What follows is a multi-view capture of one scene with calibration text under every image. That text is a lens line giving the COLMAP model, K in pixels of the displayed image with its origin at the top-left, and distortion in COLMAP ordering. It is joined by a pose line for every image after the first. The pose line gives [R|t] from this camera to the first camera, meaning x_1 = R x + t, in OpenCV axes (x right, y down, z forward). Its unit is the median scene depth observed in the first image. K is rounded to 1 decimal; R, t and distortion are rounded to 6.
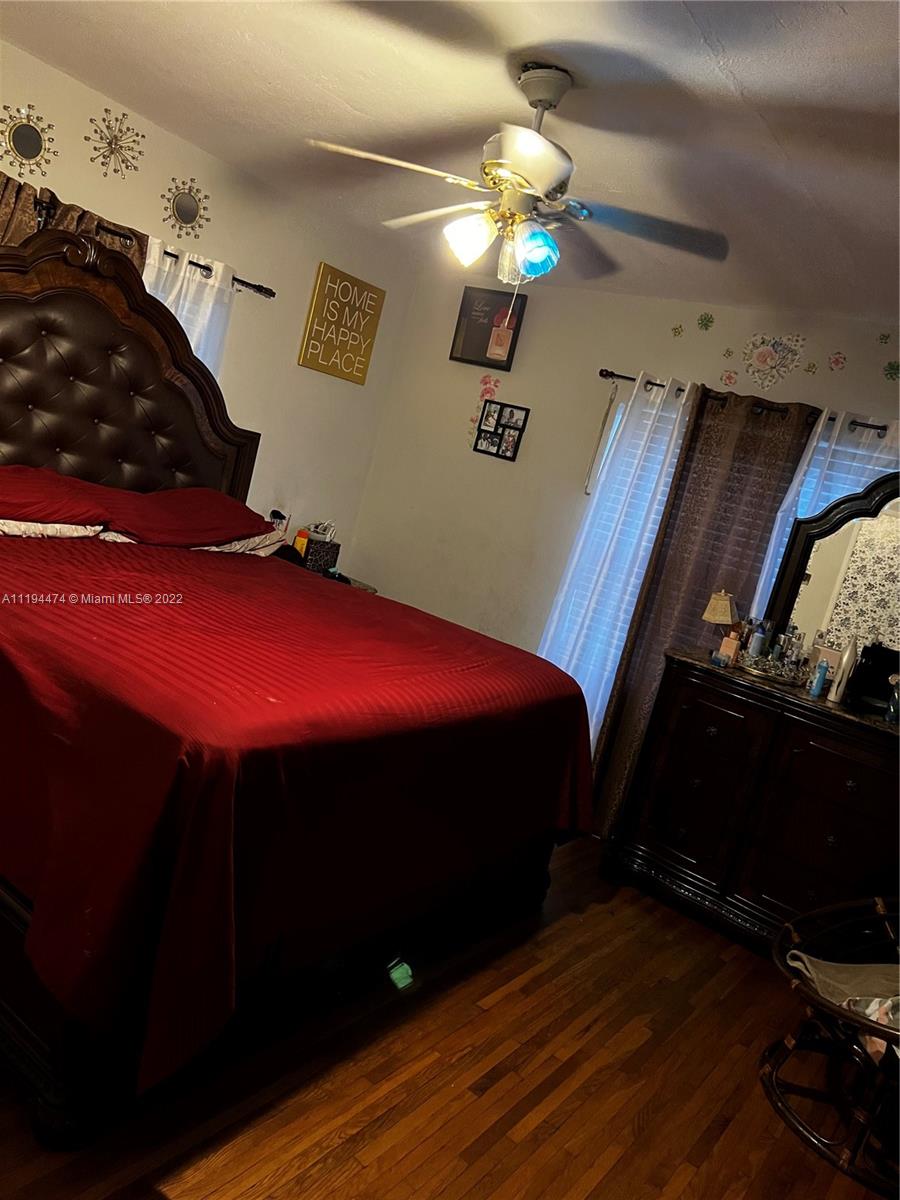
lens RADIAL K [[908.3, 0, 442.0], [0, 908.3, 600.7], [0, 0, 1]] dist [0.093342, -0.133011]
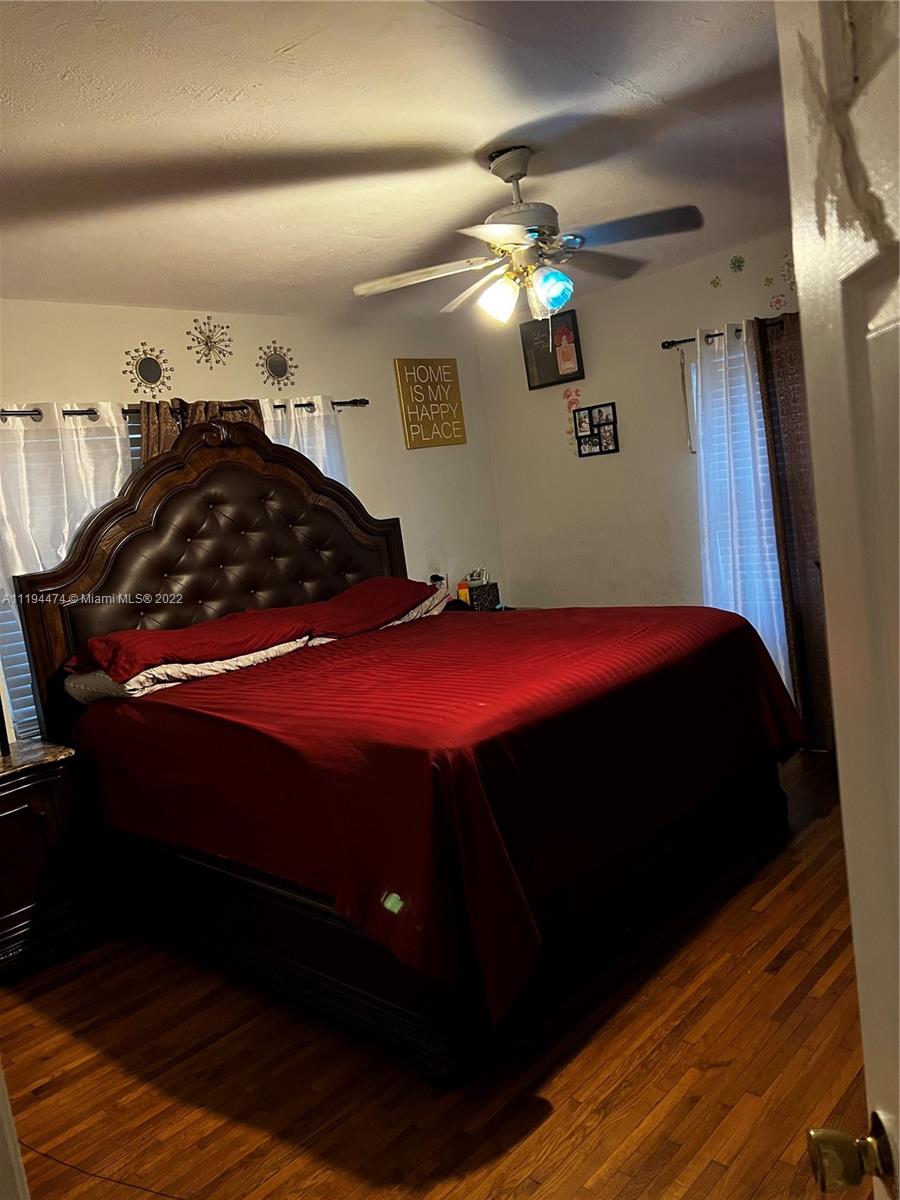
lens RADIAL K [[908.3, 0, 442.0], [0, 908.3, 600.7], [0, 0, 1]] dist [0.093342, -0.133011]
pose [[0.915443, -0.361052, -0.177780, 0.019781], [0.352326, 0.932490, -0.079557, 0.029617], [0.194503, 0.010193, 0.980849, -0.126454]]
